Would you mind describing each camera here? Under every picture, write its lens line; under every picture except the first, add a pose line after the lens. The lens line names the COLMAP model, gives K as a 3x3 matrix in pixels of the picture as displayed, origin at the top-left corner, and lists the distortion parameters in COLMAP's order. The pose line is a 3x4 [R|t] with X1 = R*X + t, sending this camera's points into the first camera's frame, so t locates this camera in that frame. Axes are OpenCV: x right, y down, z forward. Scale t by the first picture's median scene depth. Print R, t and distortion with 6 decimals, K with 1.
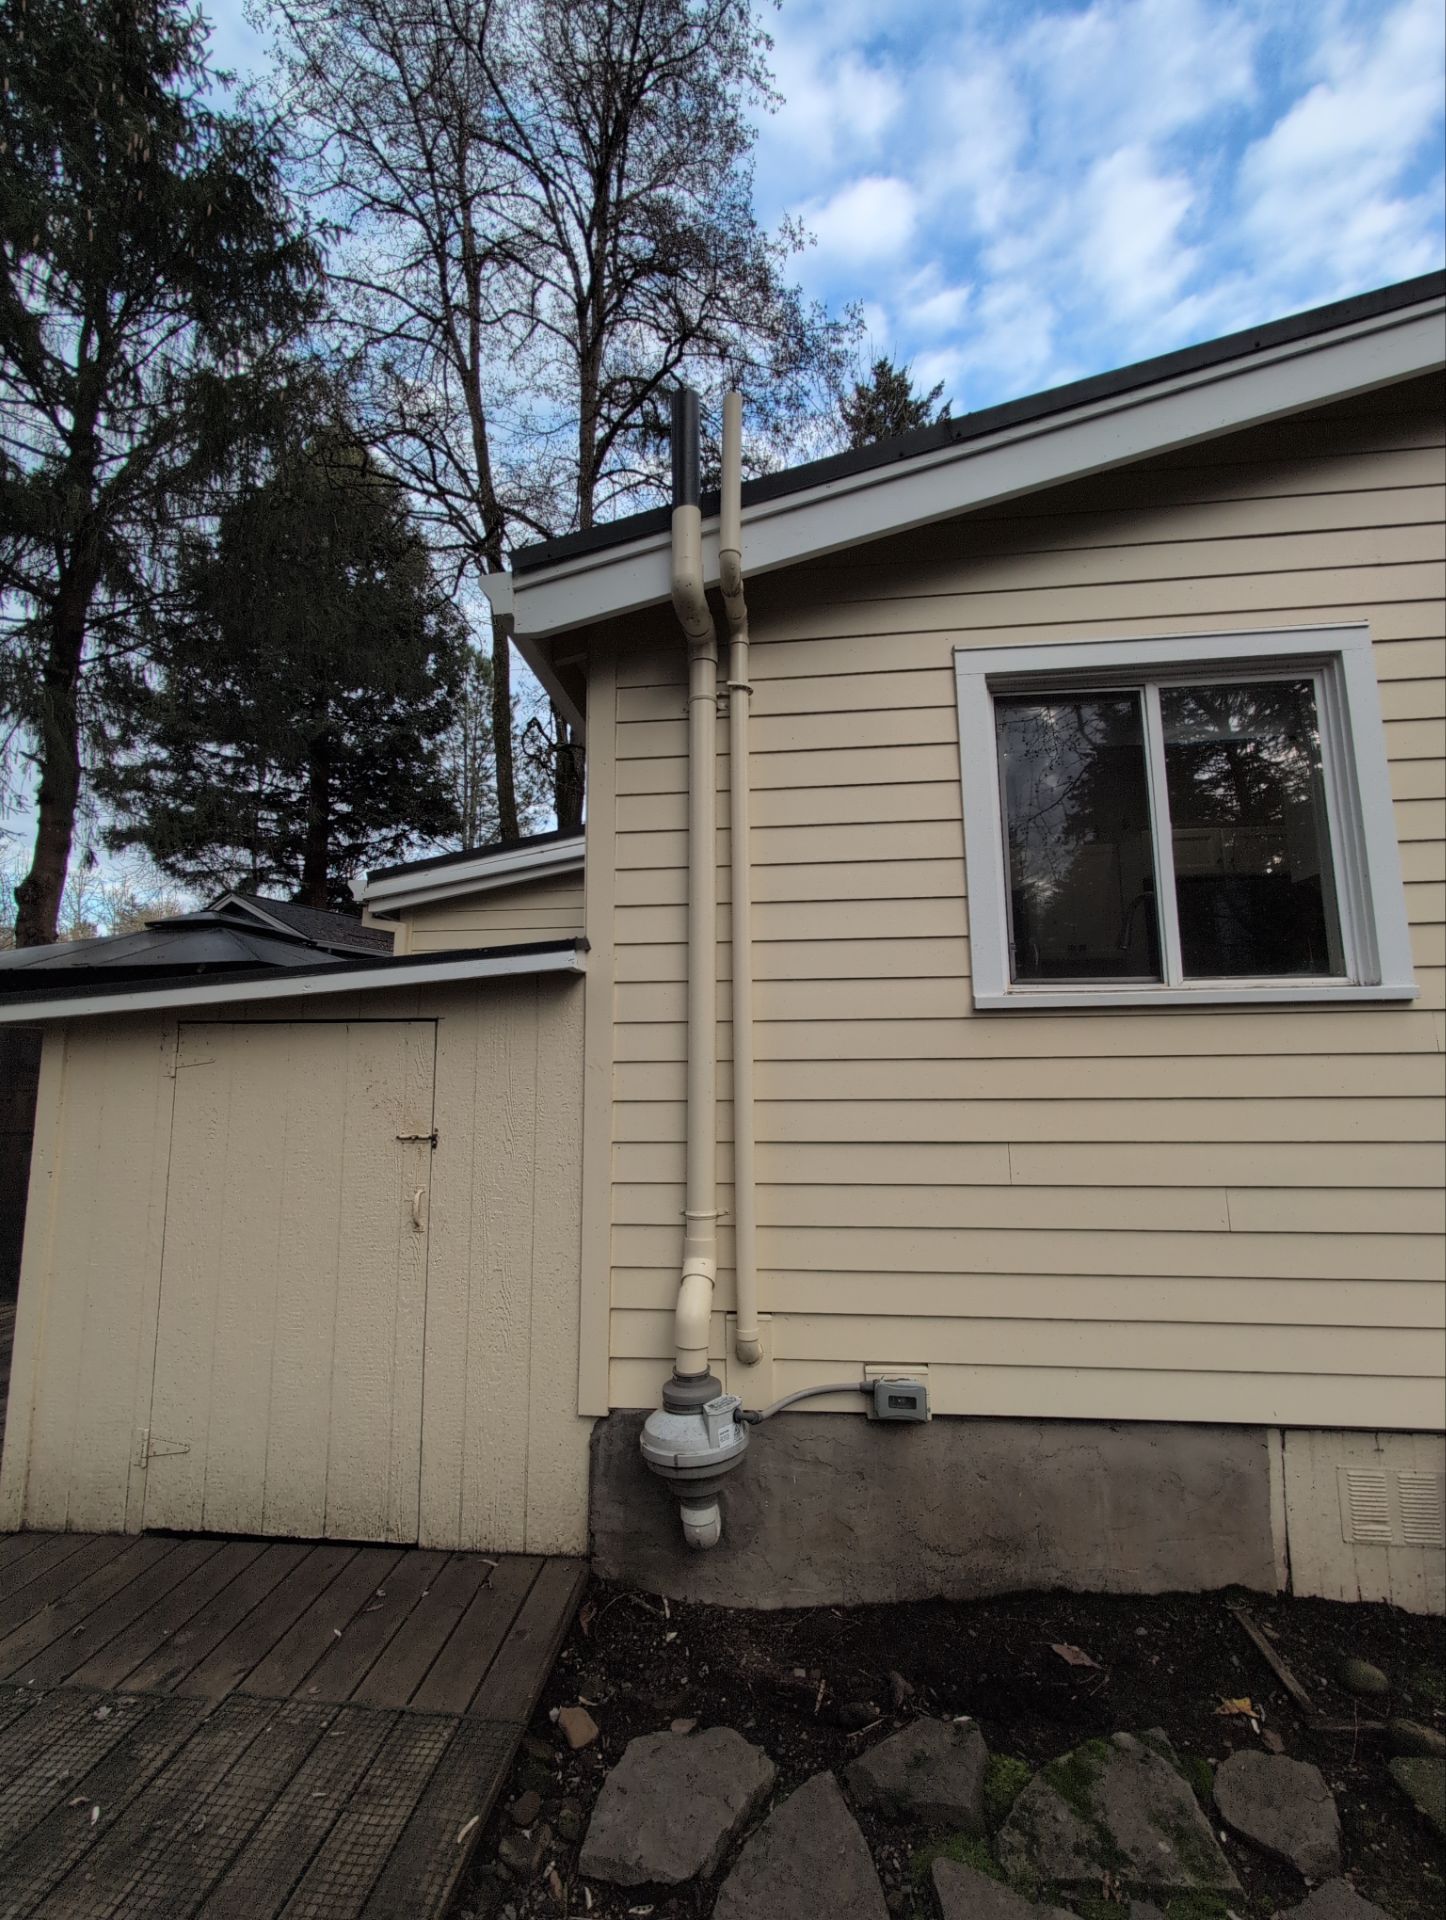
lens RADIAL K [[823.7, 0, 723.0], [0, 823.7, 960.0], [0, 0, 1]] dist [0.000598, 0.000188]
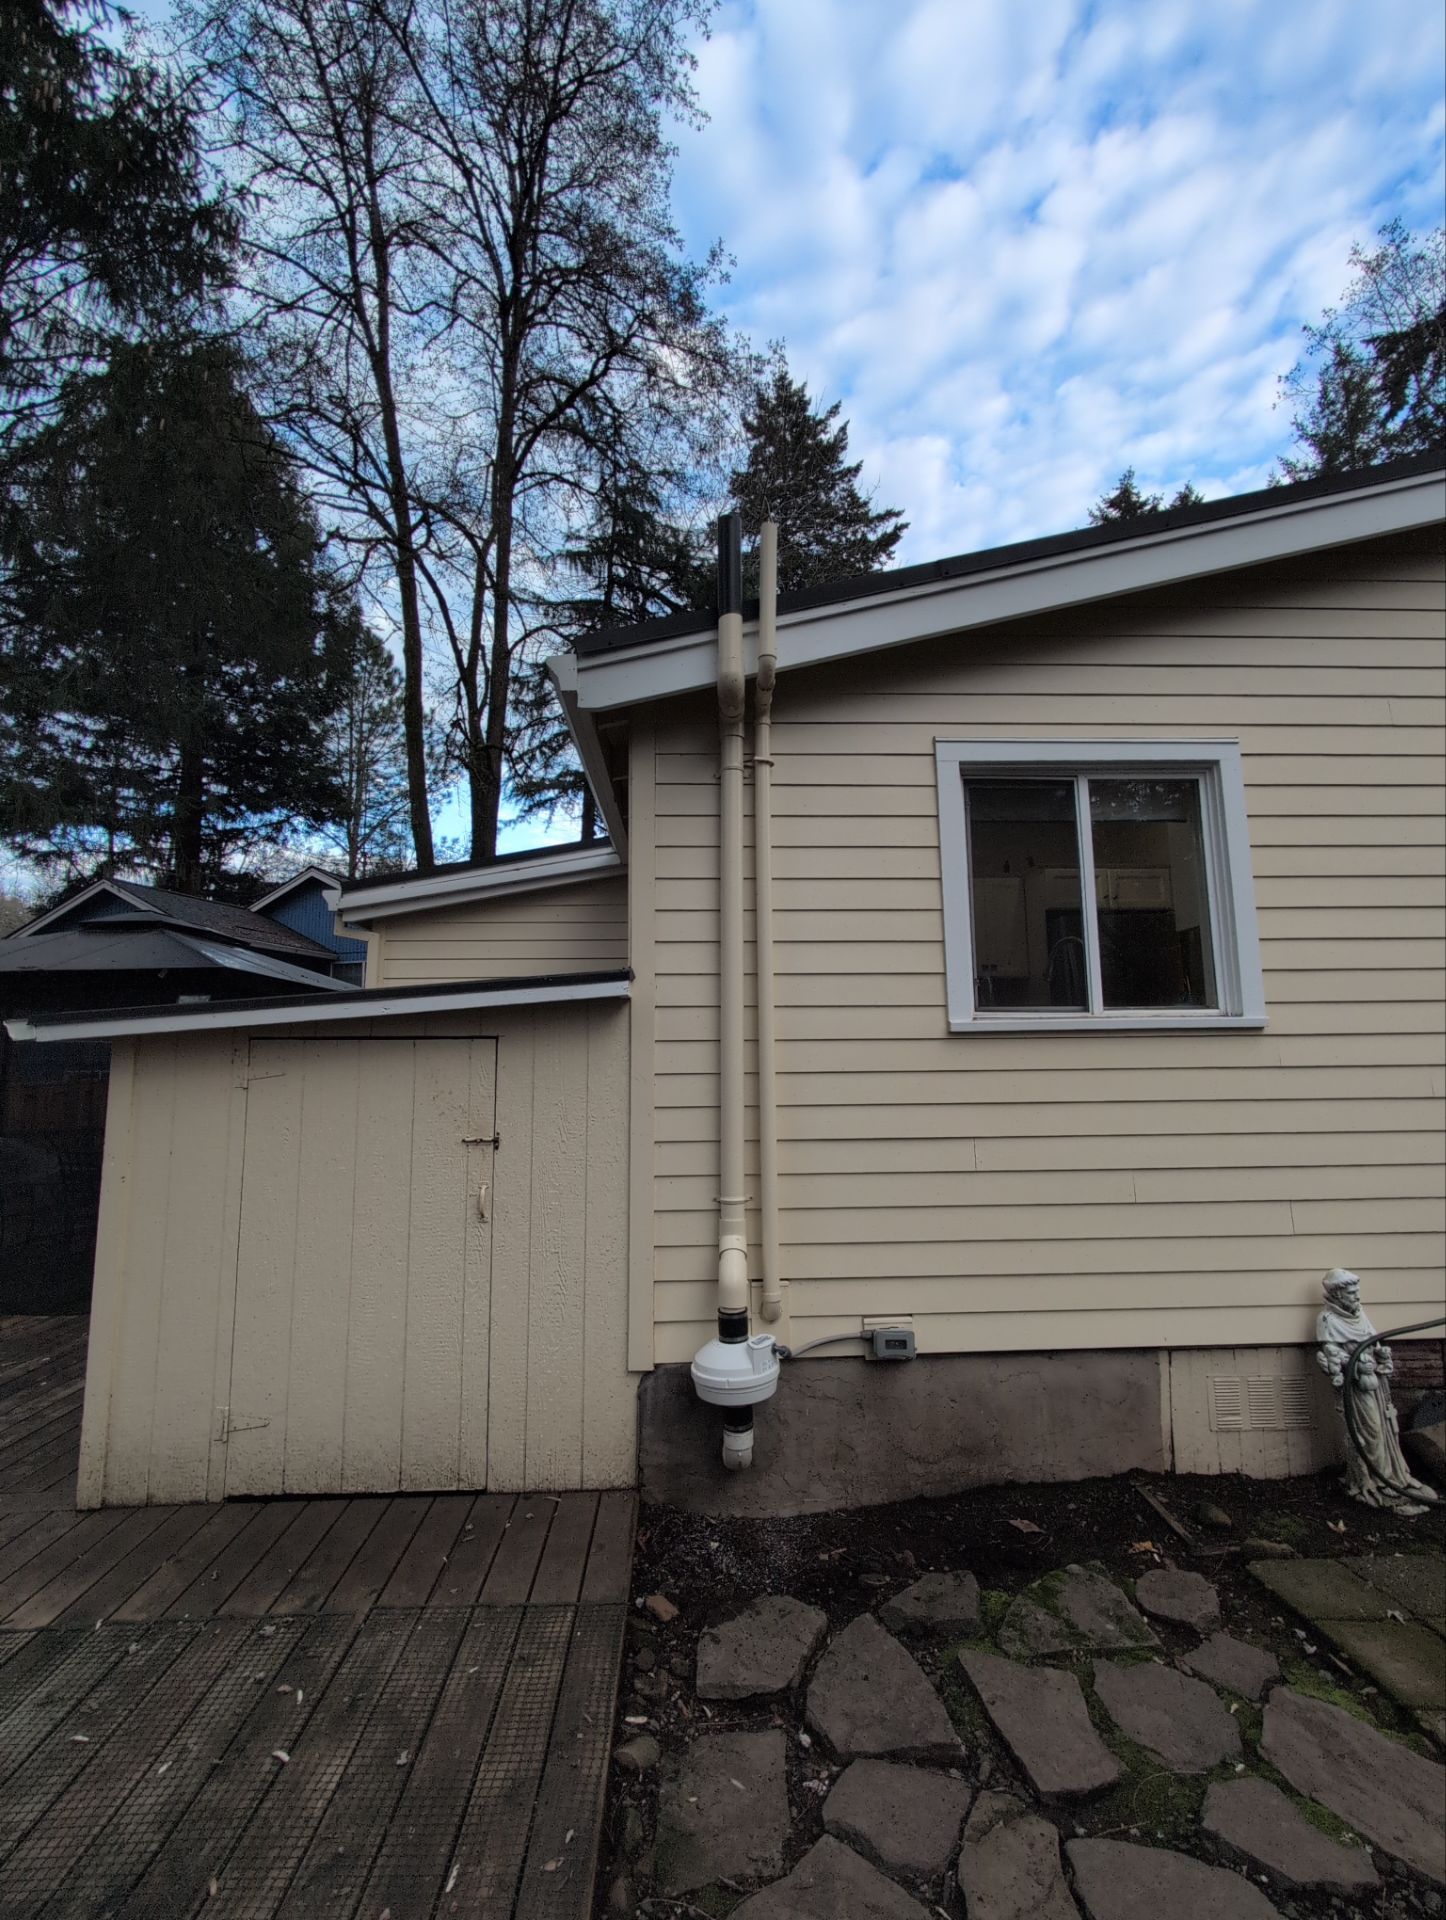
lens RADIAL K [[828.0, 0, 723.0], [0, 828.0, 960.0], [0, 0, 1]] dist [0.000324, 0.000971]
pose [[0.989436, 0.017334, 0.143931, -0.215852], [-0.018355, 0.999815, 0.005767, -0.050027], [-0.143805, -0.008348, 0.989571, -0.193895]]
